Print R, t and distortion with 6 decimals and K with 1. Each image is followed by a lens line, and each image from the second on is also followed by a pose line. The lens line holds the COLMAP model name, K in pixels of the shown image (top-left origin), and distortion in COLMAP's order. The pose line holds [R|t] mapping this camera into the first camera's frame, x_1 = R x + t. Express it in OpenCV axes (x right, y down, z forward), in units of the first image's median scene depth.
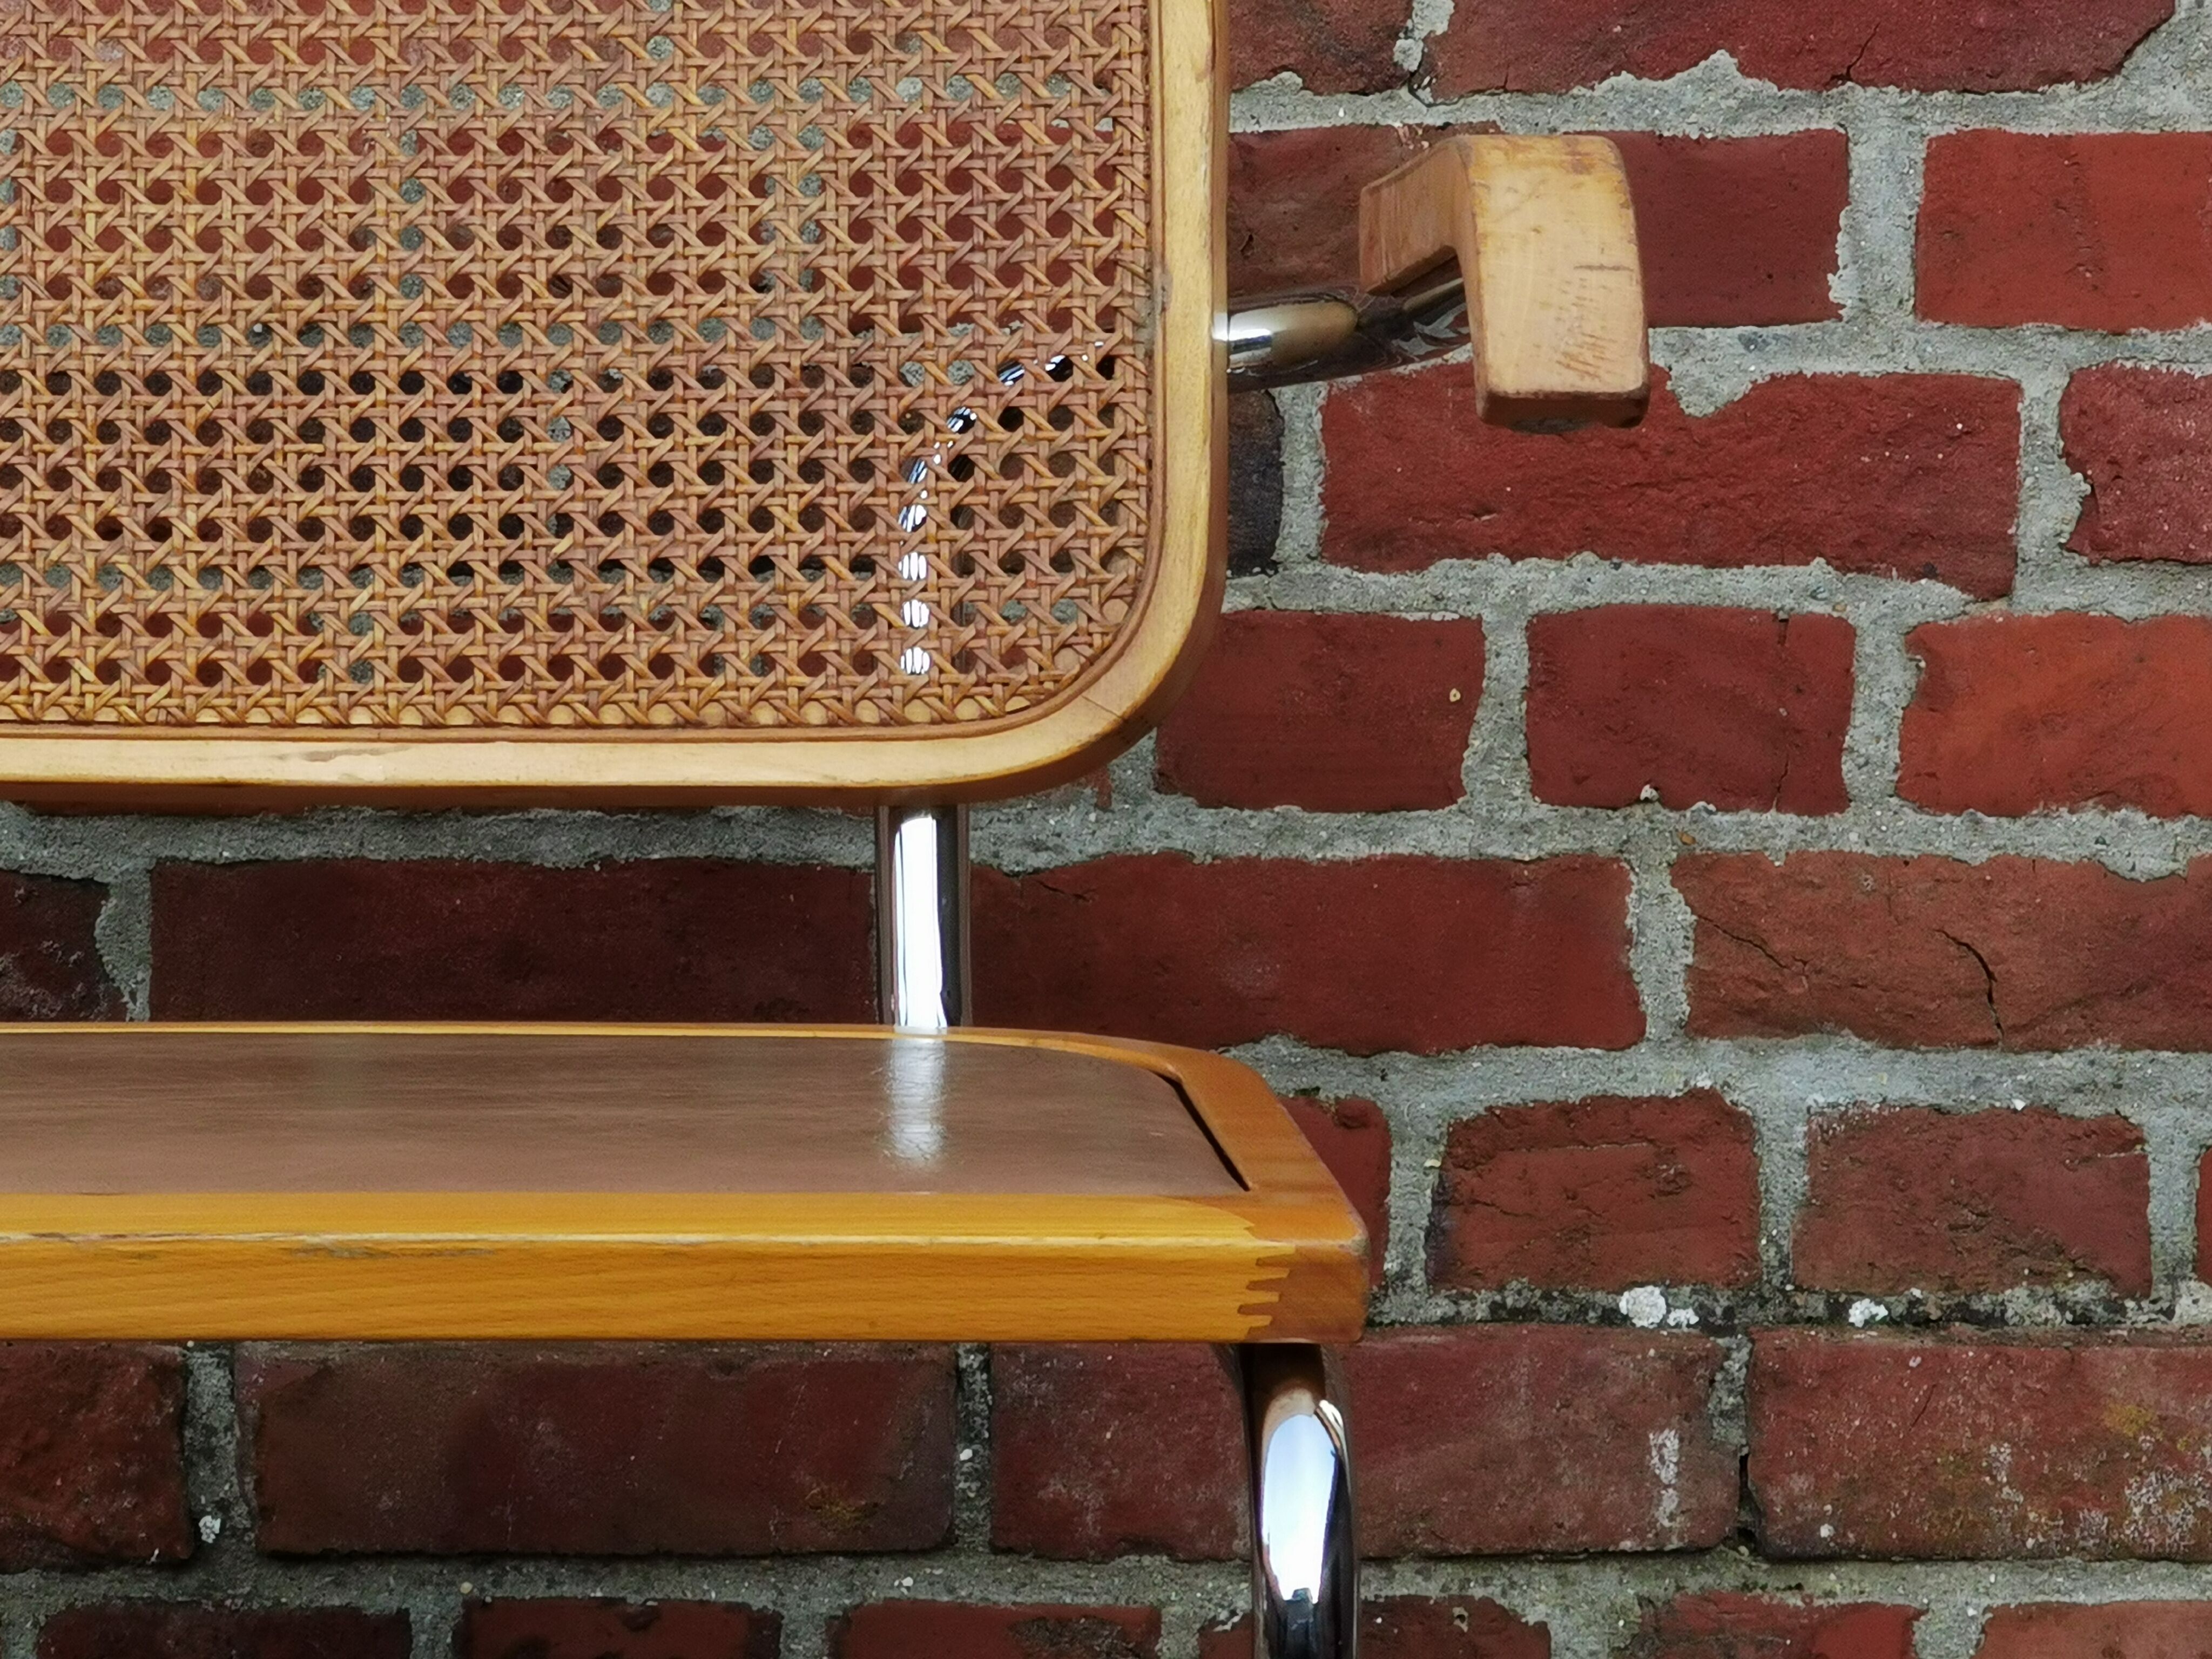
lens RADIAL K [[15466.1, 0, 1239.2], [0, 15466.1, 959.1], [0, 0, 1]] dist [0.472644, 0.000000]
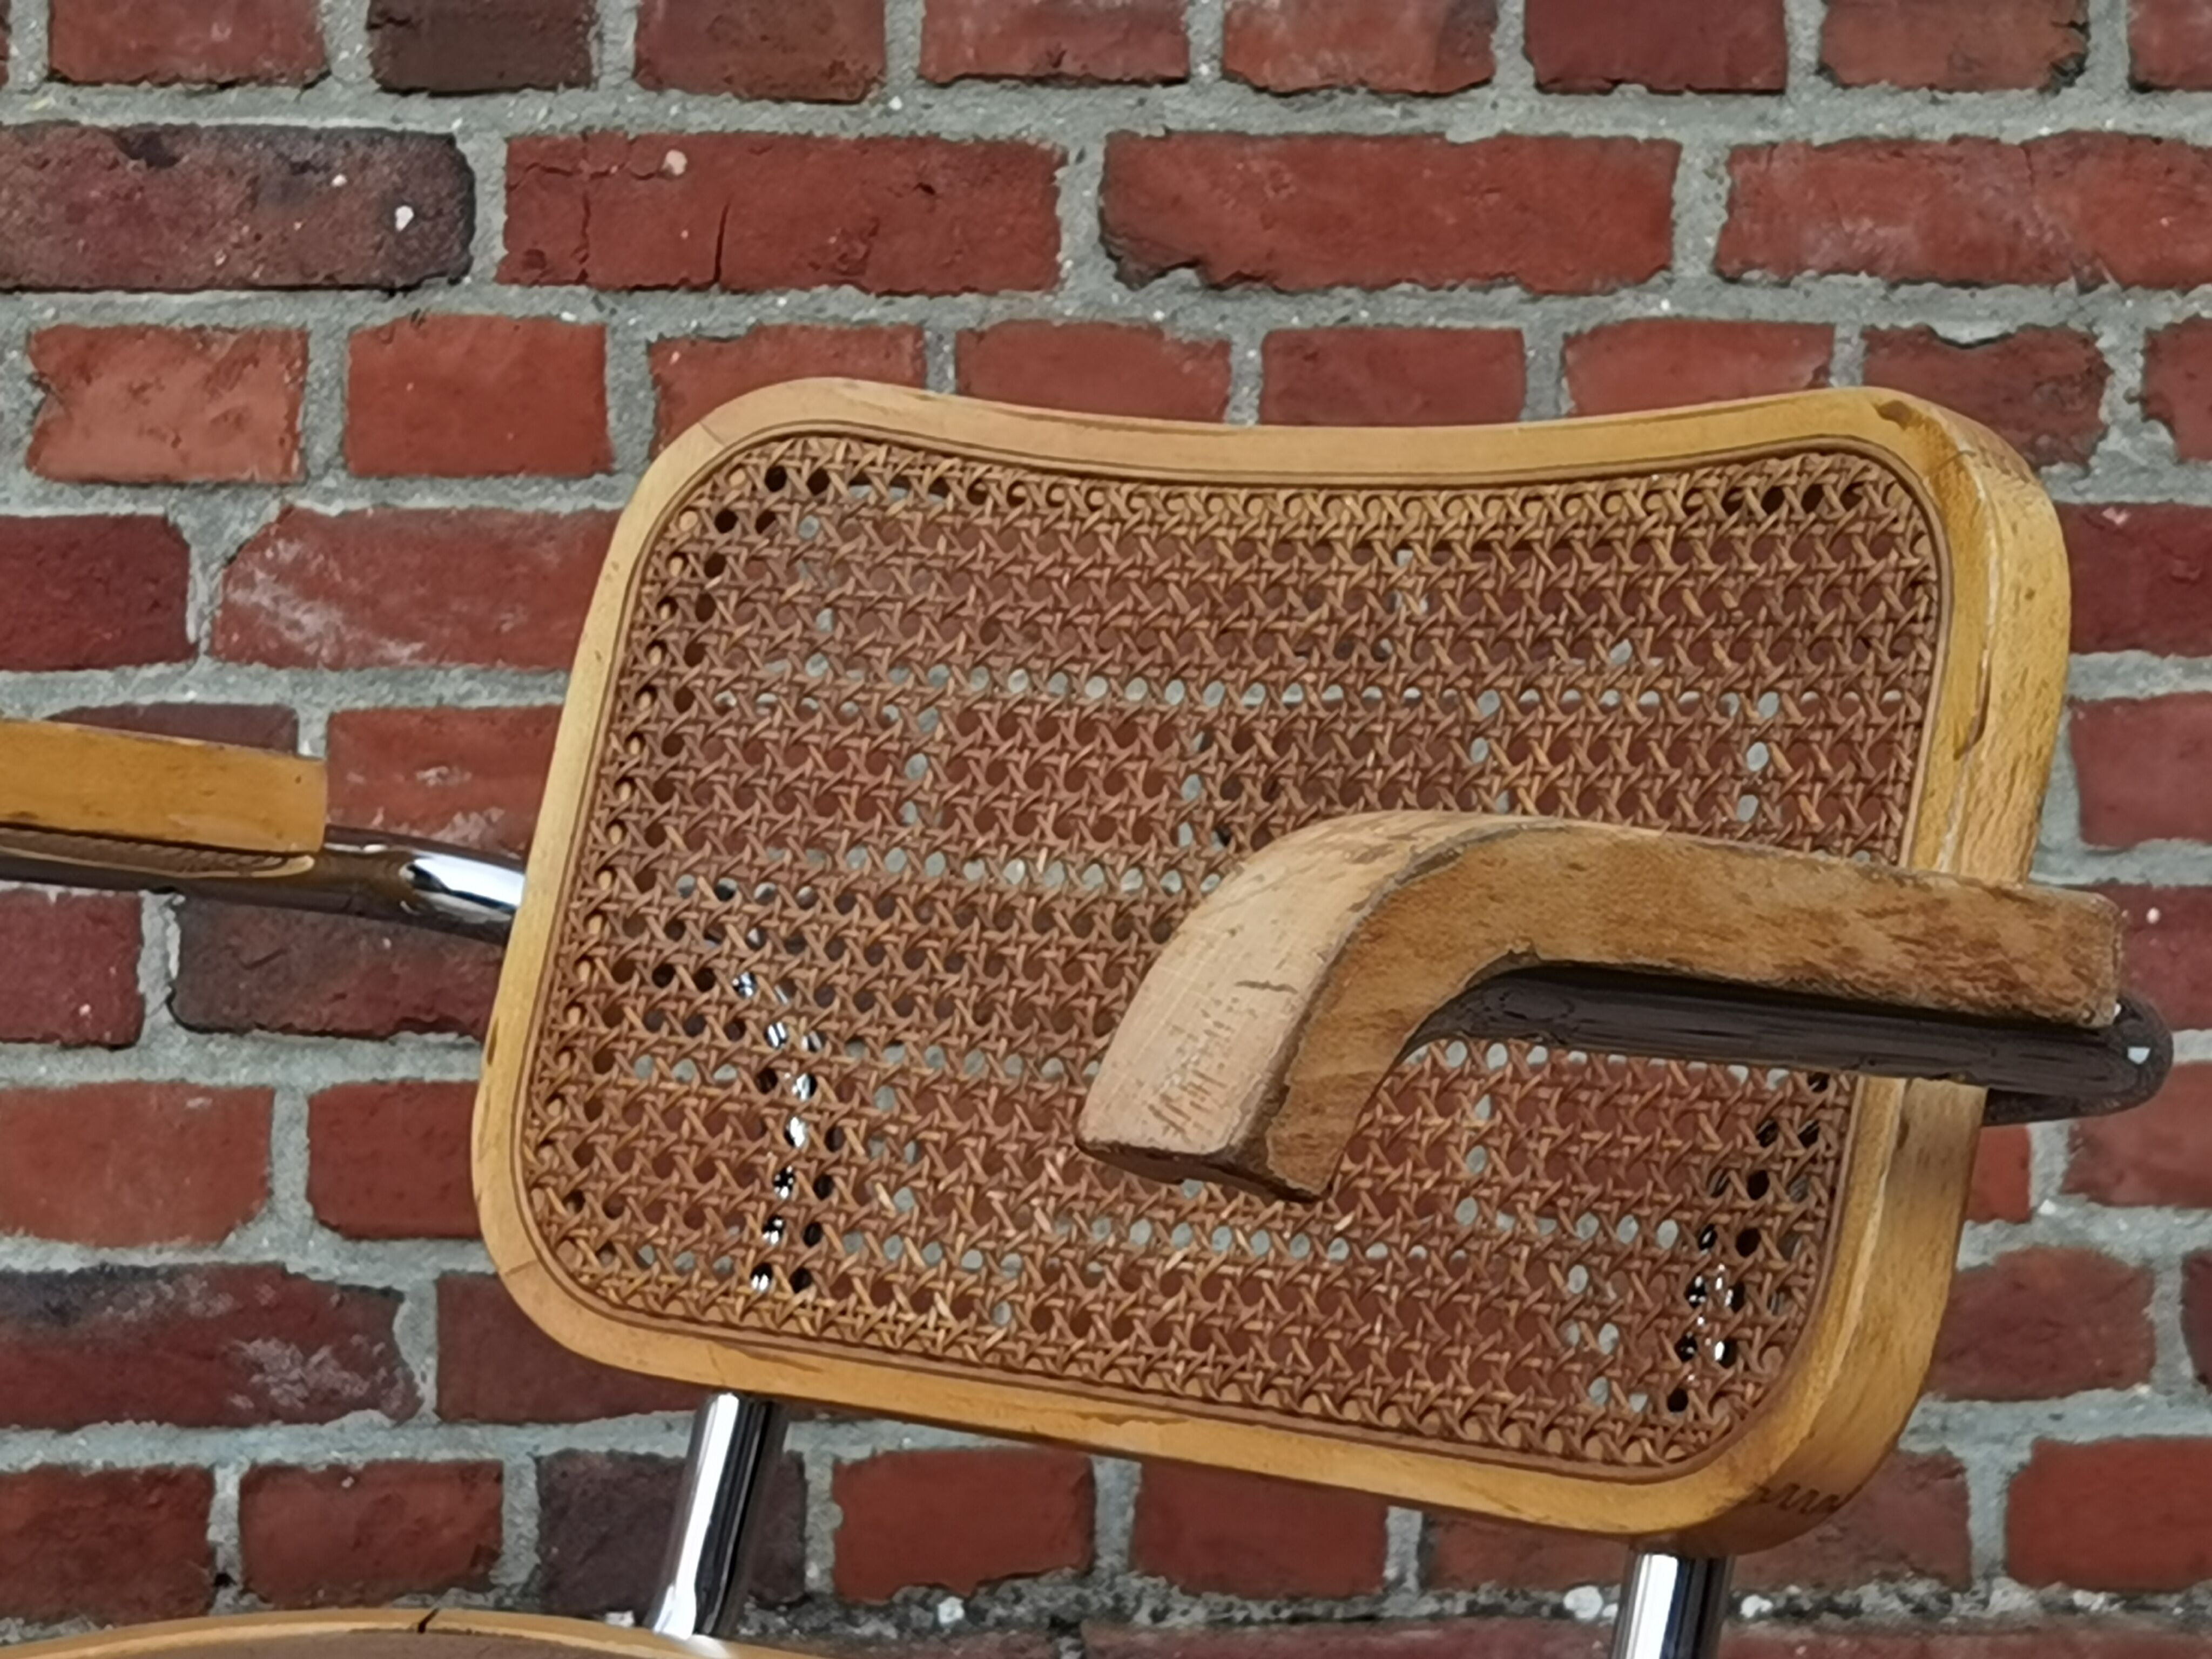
lens RADIAL K [[6441.9, 0, 1060.9], [0, 6441.9, 812.2], [0, 0, 1]] dist [0.283368, 0.000000]
pose [[0.999916, -0.011997, 0.004933, -0.019759], [0.012314, 0.997461, -0.070145, -0.006185], [-0.004079, 0.070199, 0.997525, 0.451339]]
